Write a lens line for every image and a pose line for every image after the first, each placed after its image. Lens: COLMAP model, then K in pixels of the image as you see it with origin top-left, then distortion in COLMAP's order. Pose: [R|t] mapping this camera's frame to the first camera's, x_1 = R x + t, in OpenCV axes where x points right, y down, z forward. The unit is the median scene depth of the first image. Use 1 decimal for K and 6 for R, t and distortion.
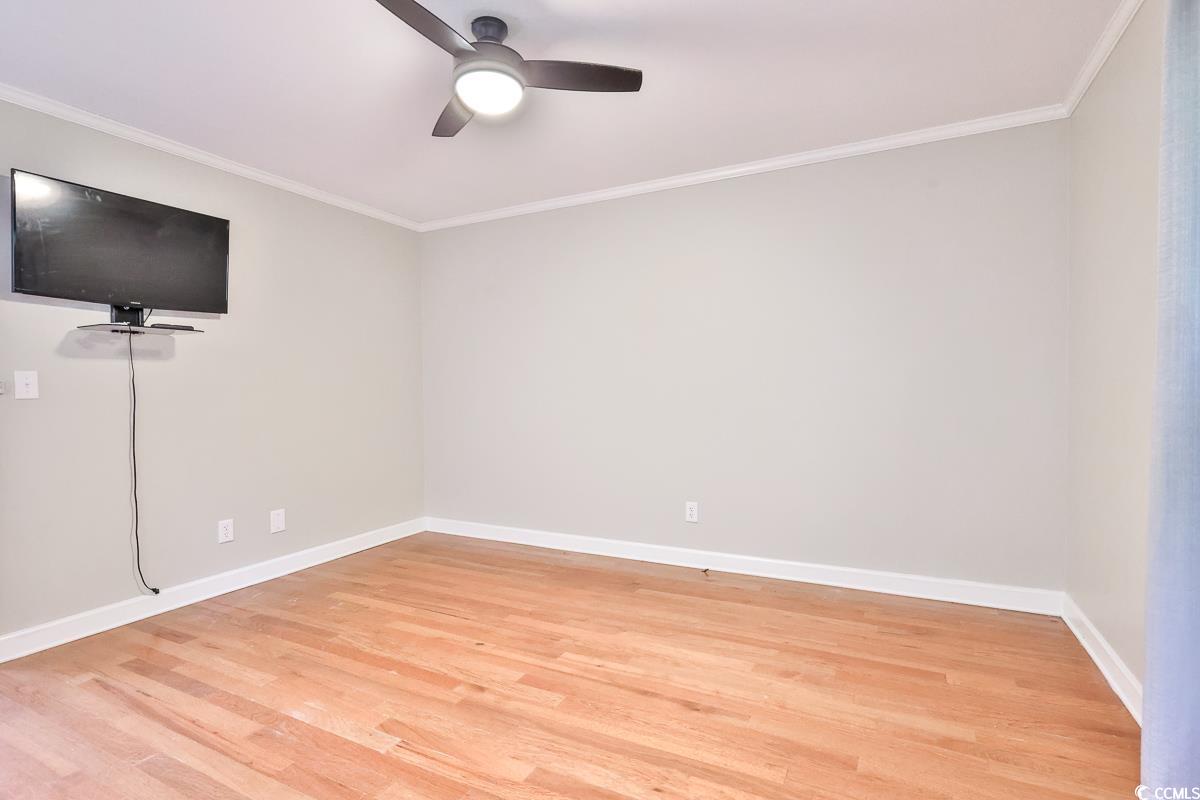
lens RADIAL K [[642.1, 0, 600.0], [0, 642.1, 400.0], [0, 0, 1]] dist [0.003984, 0.000398]
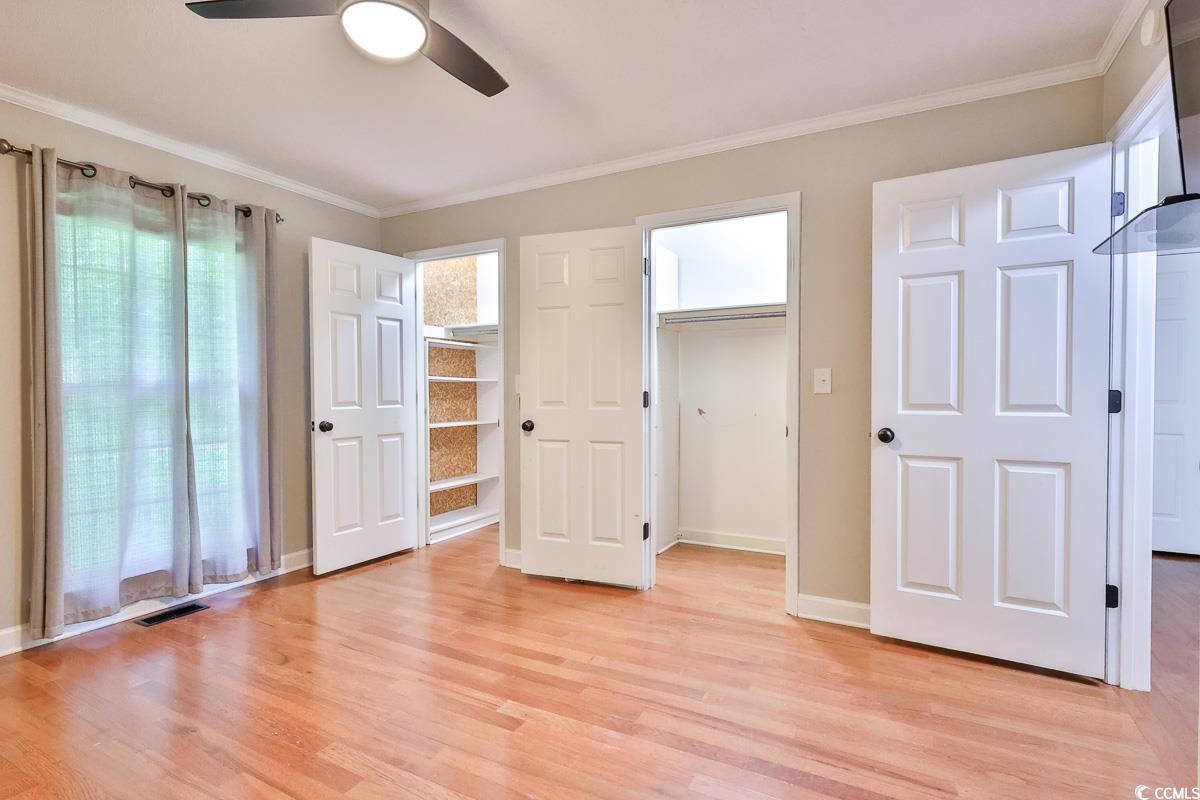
lens RADIAL K [[572.0, 0, 593.5], [0, 572.0, 399.0], [0, 0, 1]] dist [0.004437, 0.000120]
pose [[-0.999746, 0.021962, -0.005152, -0.331265], [0.021741, 0.998975, 0.039698, -0.029361], [0.006019, 0.039575, -0.999198, 1.348719]]
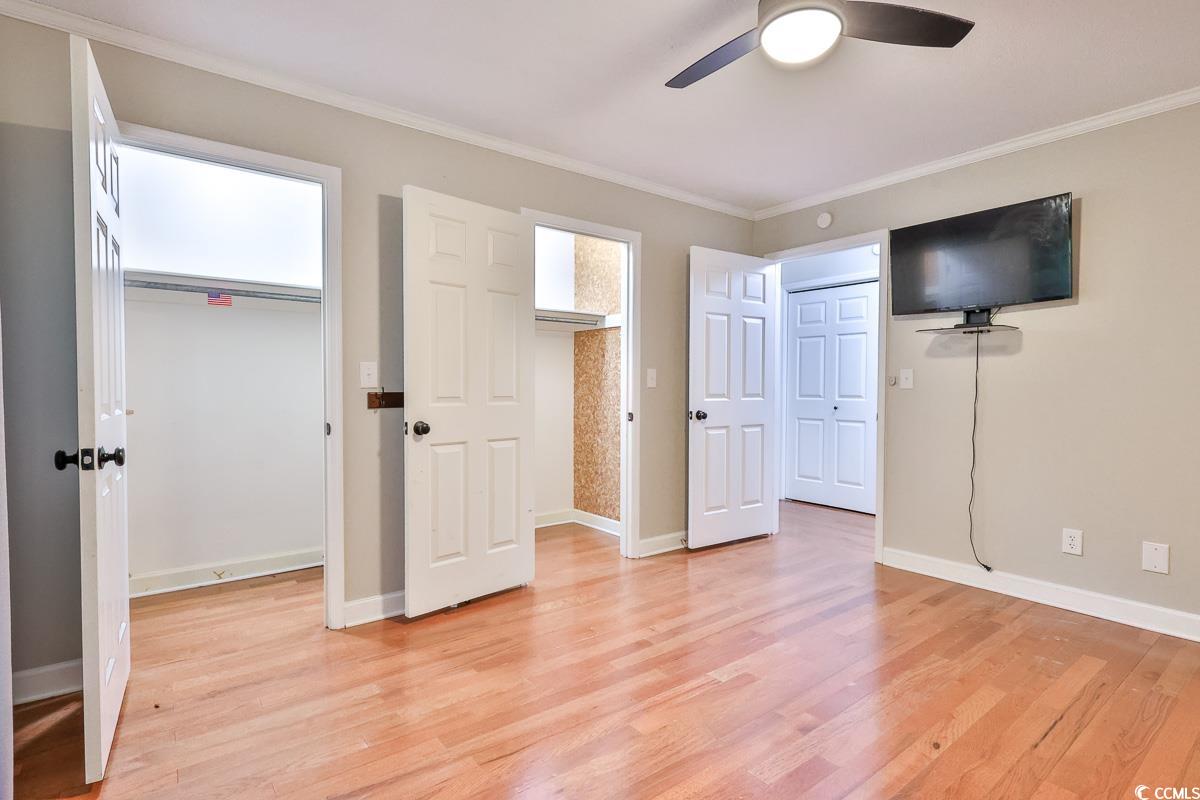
lens RADIAL K [[587.9, 0, 600.0], [0, 587.9, 400.0], [0, 0, 1]] dist [0.108381, -0.000249]
pose [[-0.409937, 0.038778, -0.911289, 0.534495], [-0.016067, 0.998634, 0.049723, -0.028957], [0.911972, 0.035025, -0.408754, 0.846018]]
